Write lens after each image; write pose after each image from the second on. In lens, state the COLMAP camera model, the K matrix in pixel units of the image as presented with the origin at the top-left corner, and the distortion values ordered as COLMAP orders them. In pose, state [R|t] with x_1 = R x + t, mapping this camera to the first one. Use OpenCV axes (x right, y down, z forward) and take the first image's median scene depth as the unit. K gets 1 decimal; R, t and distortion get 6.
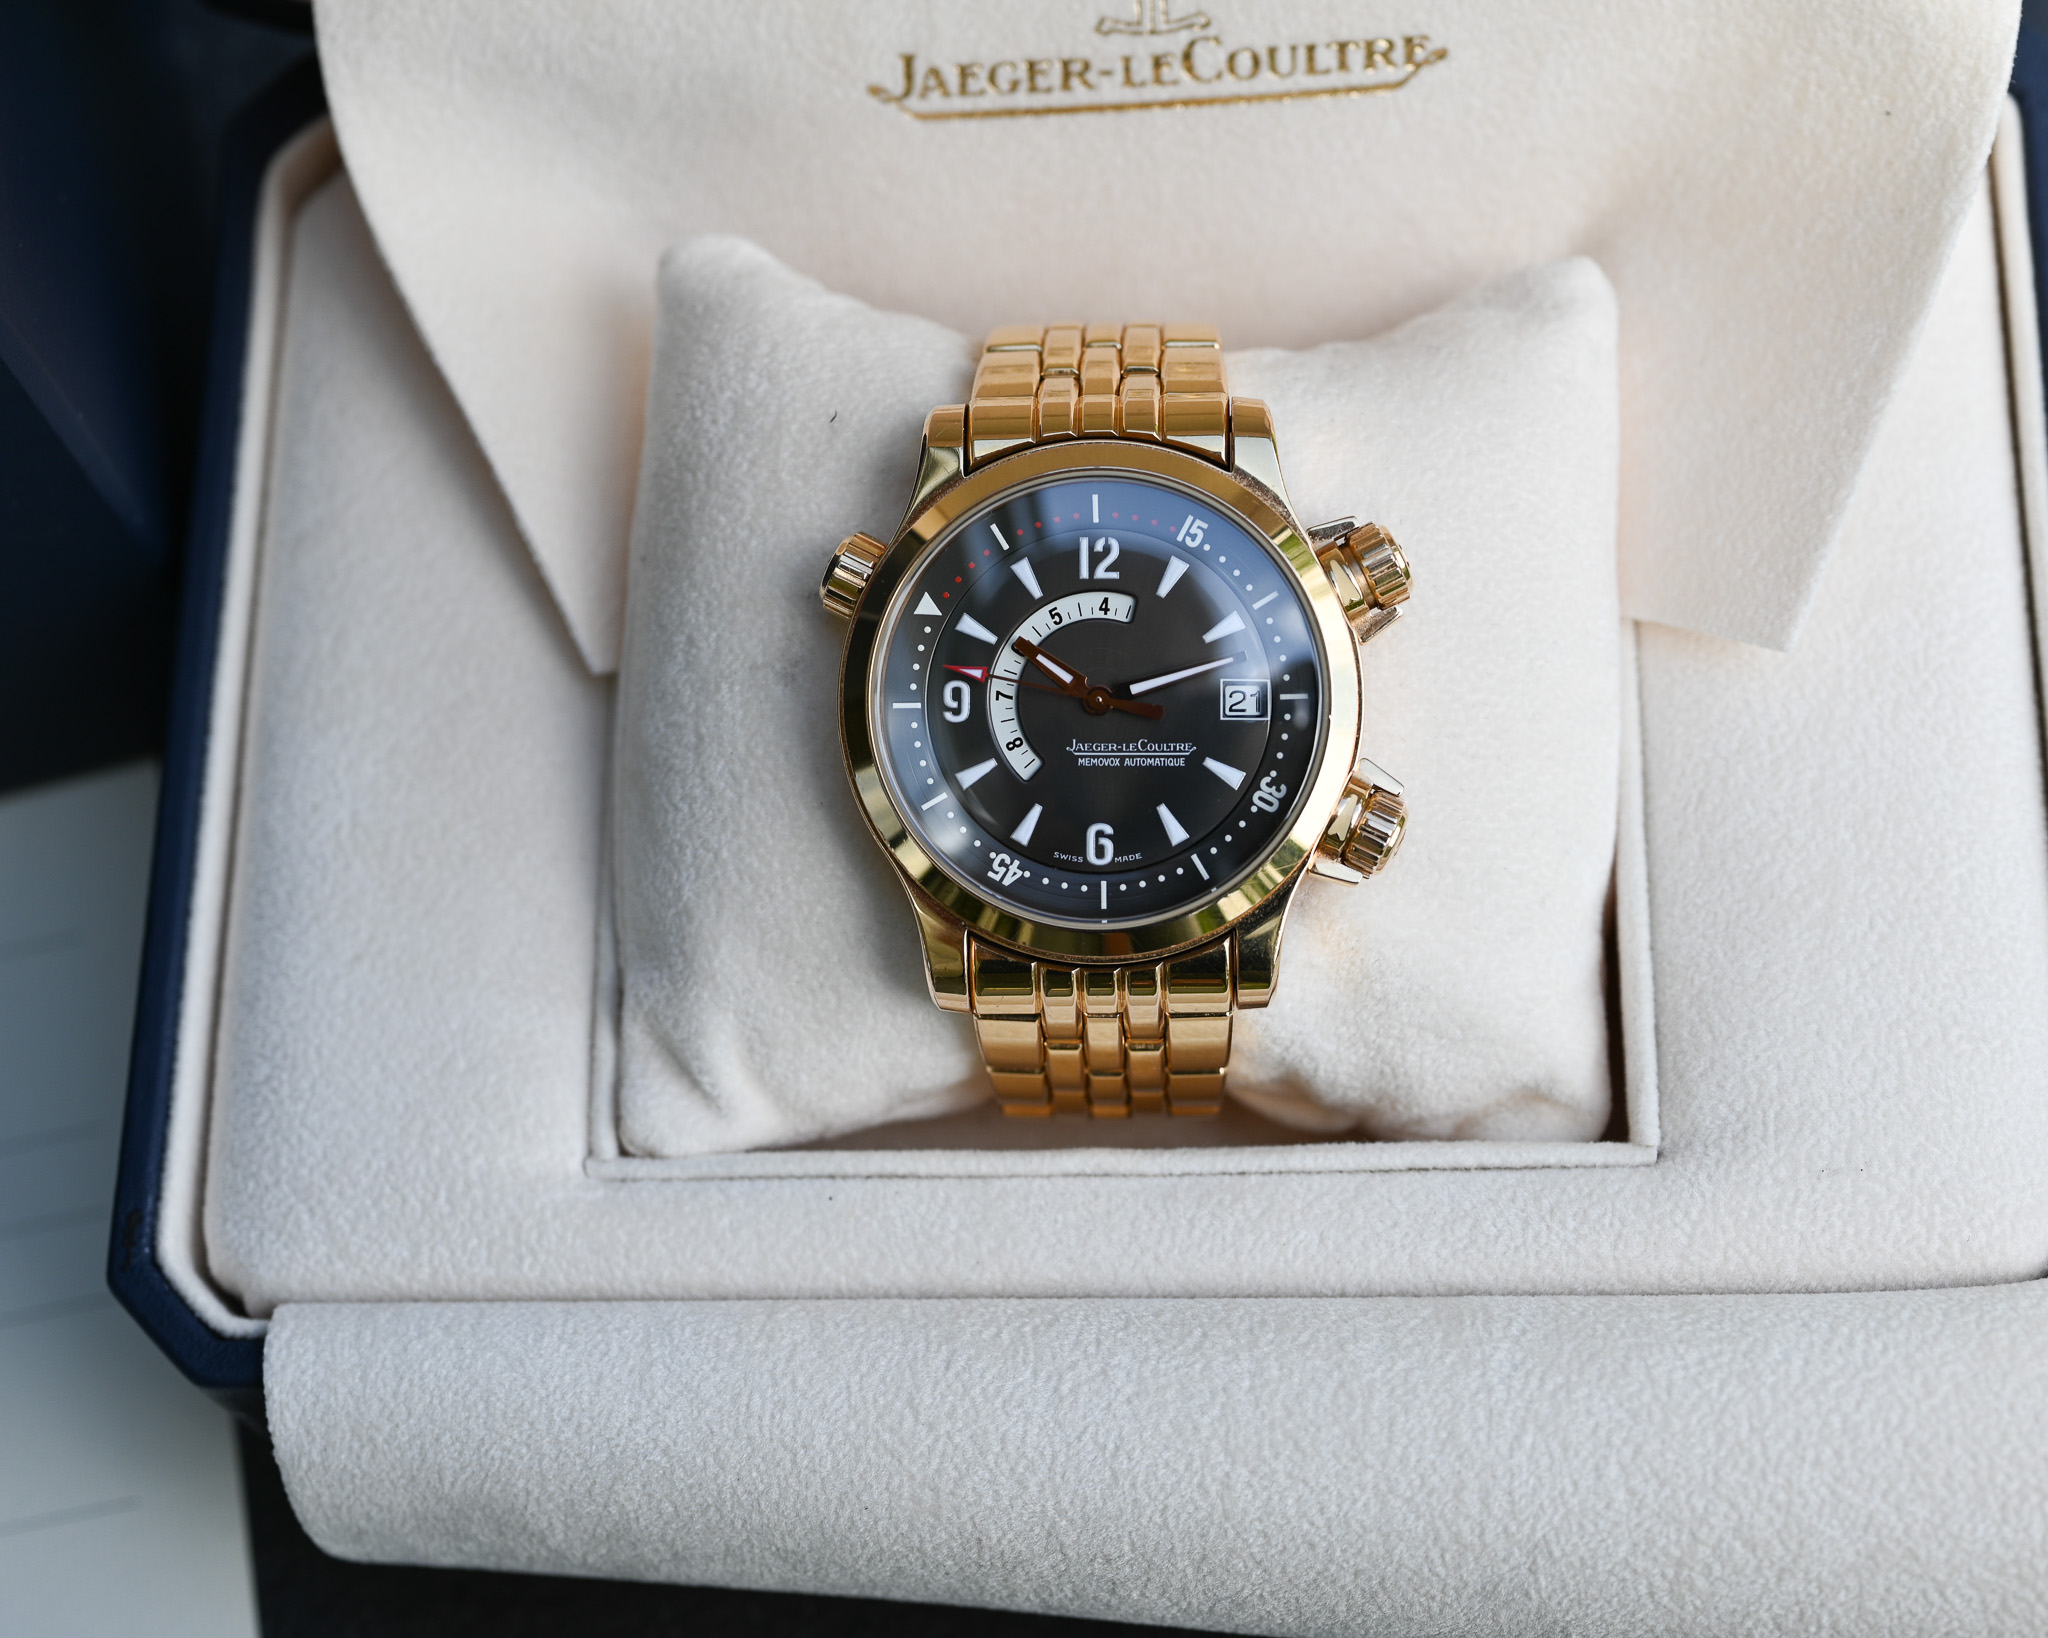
lens RADIAL K [[4184.5, 0, 1028.5], [0, 4184.5, 739.8], [0, 0, 1]] dist [0.027549, -0.152722]
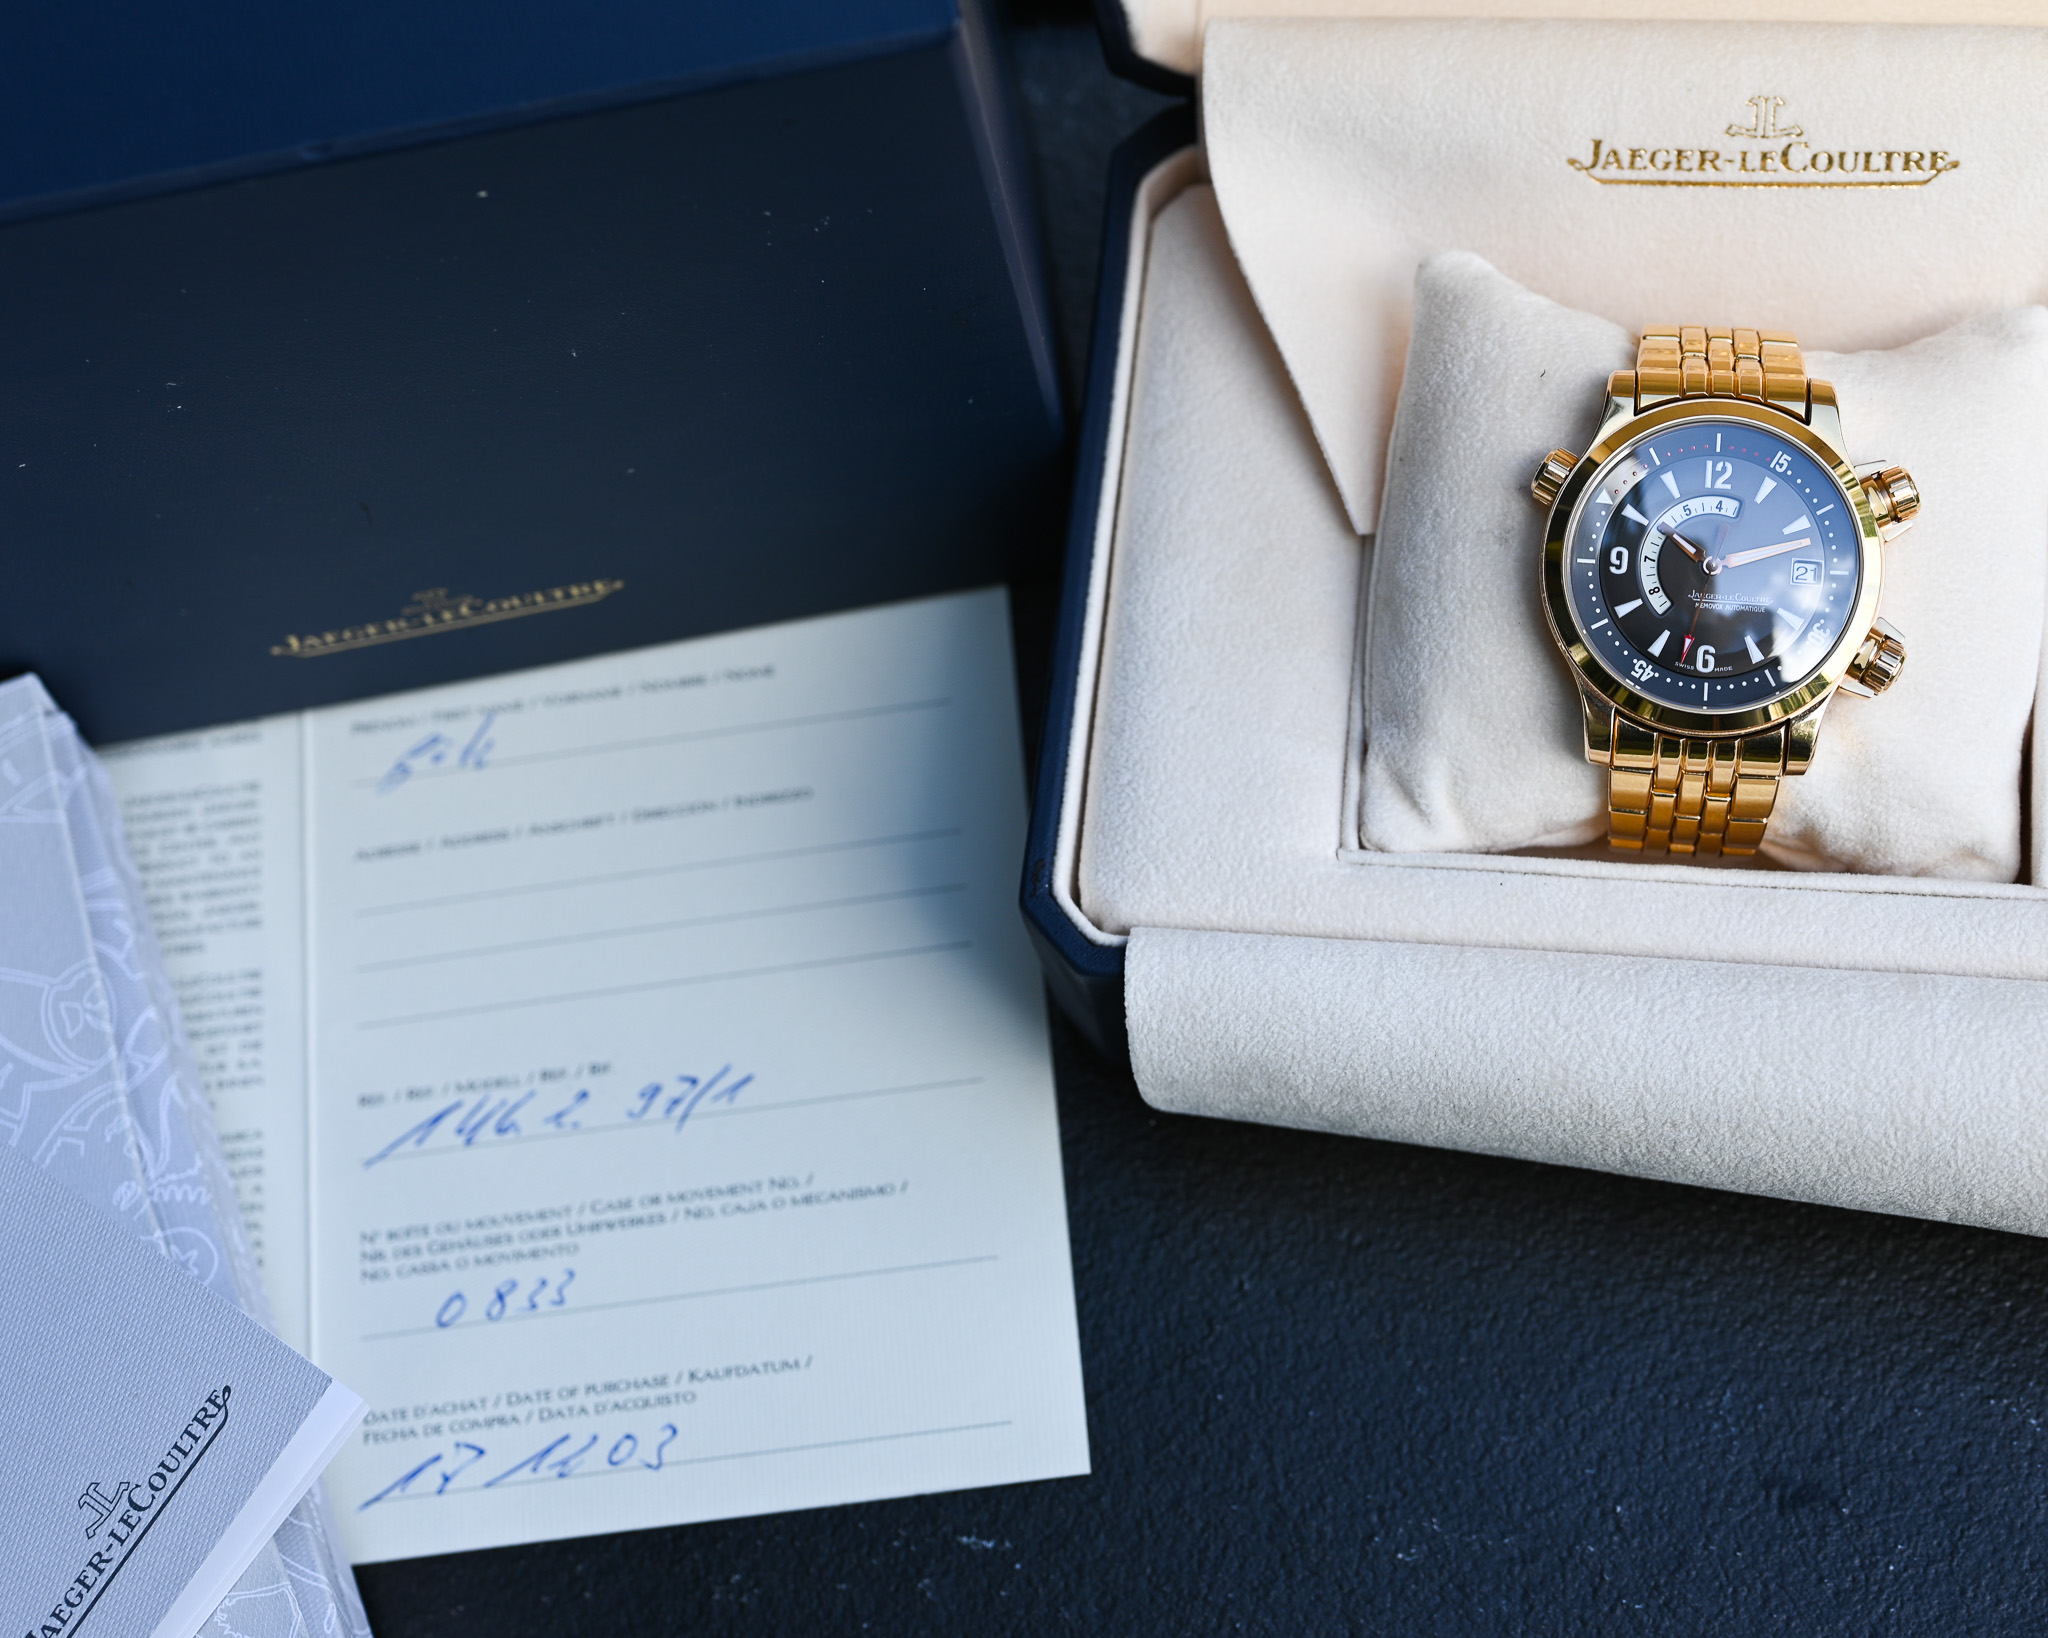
lens RADIAL K [[4446.5, 0, 1065.6], [0, 4446.5, 729.6], [0, 0, 1]] dist [0.026780, -0.139384]
pose [[0.996310, 0.075769, -0.040314, -0.145077], [-0.076520, 0.996916, -0.017409, 0.094255], [0.038870, 0.020429, 0.999035, -0.628018]]
